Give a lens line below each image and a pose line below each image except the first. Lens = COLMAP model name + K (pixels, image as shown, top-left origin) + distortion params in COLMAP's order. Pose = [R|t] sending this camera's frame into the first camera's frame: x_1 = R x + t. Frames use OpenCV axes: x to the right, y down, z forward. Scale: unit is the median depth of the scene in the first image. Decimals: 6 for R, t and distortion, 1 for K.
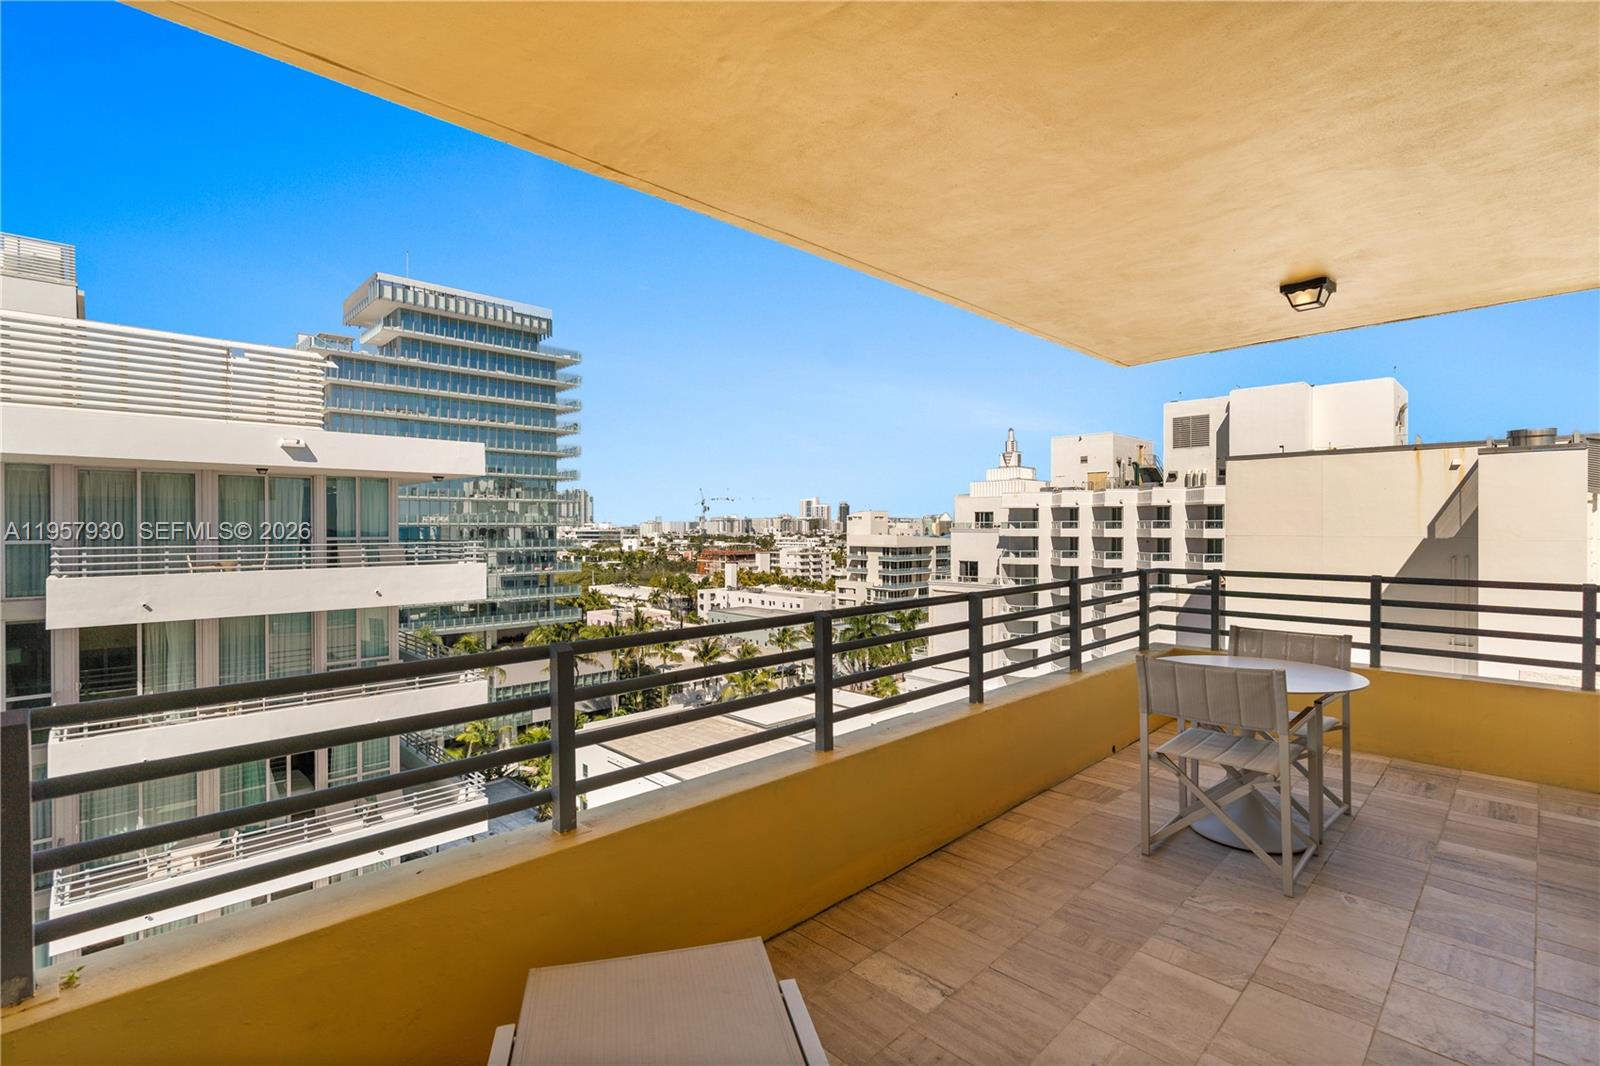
lens RADIAL K [[732.1, 0, 793.1], [0, 732.1, 528.1], [0, 0, 1]] dist [0.000953, 0.000095]
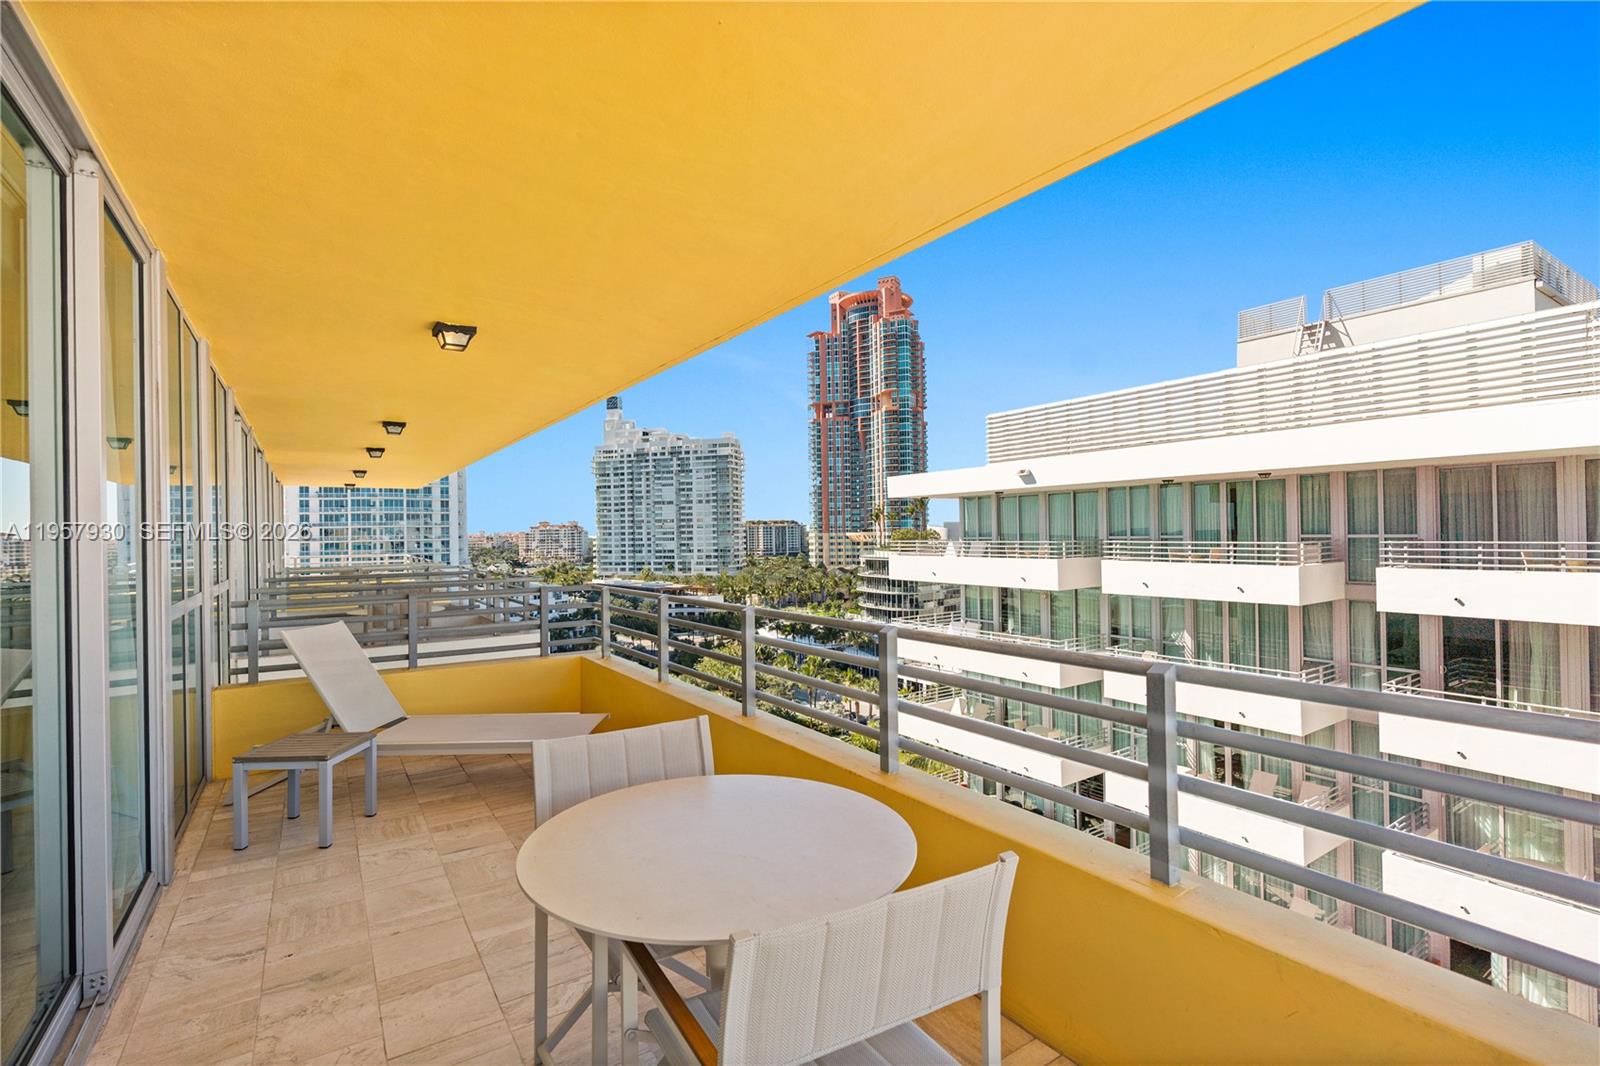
lens RADIAL K [[732.1, 0, 793.1], [0, 732.1, 528.1], [0, 0, 1]] dist [0.000953, 0.000095]
pose [[-0.198569, -0.000836, -0.980087, 0.264068], [0.012981, 0.999910, -0.003483, -0.001647], [0.980001, -0.013414, -0.198540, 0.270596]]
